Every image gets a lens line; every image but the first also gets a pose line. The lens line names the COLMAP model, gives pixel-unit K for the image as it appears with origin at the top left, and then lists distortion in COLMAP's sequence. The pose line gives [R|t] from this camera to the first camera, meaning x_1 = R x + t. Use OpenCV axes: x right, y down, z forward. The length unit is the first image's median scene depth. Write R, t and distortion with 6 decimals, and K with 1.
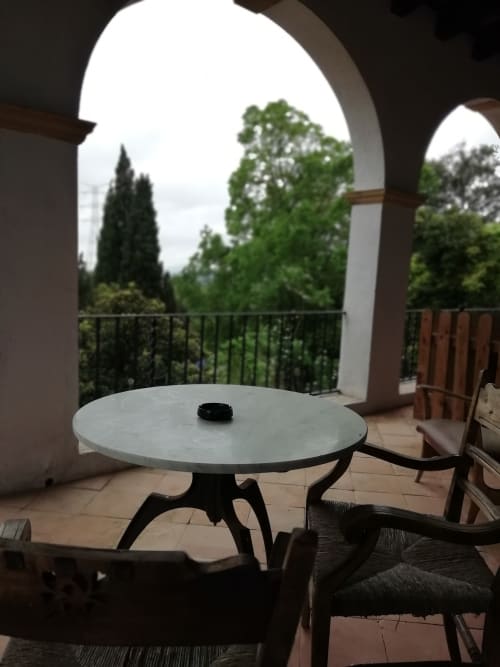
lens RADIAL K [[523.0, 0, 250.0], [0, 523.0, 333.5], [0, 0, 1]] dist [-0.006160, 0.003321]
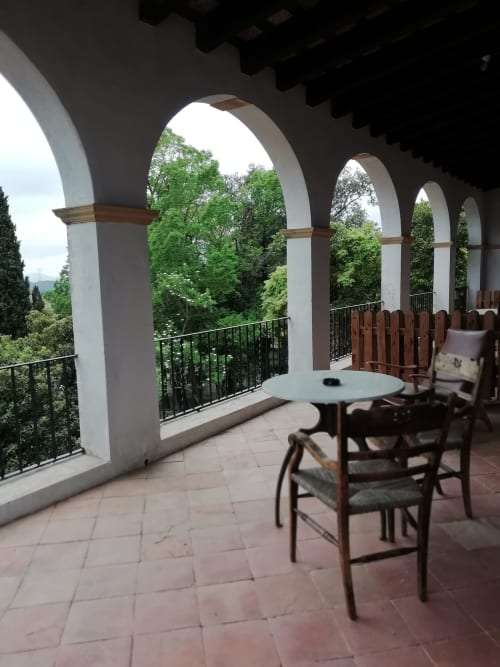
lens RADIAL K [[547.4, 0, 250.0], [0, 547.4, 333.5], [0, 0, 1]] dist [-0.001562, -0.002148]
pose [[0.952375, -0.111037, 0.283994, -0.099919], [0.109845, 0.993744, 0.020171, -0.012293], [-0.284457, 0.011986, 0.958614, -0.101706]]
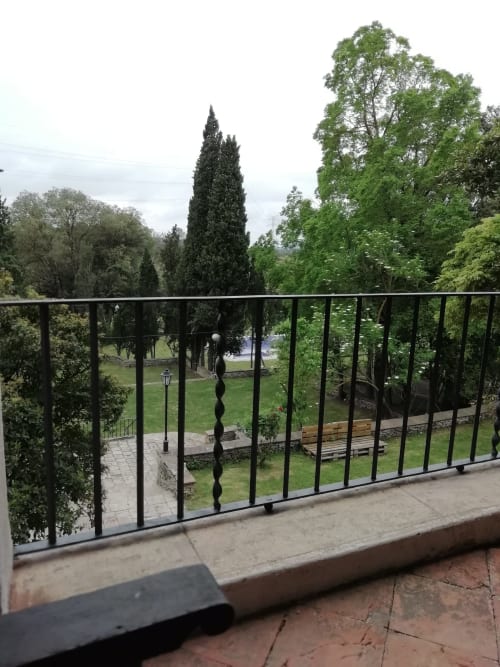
lens RADIAL K [[523.0, 0, 250.0], [0, 523.0, 333.5], [0, 0, 1]] dist [-0.006160, 0.003321]
pose [[0.972825, 0.029327, -0.229676, 0.065456], [-0.019237, 0.998754, 0.046047, -0.003924], [0.230740, -0.040377, 0.972177, 0.145073]]
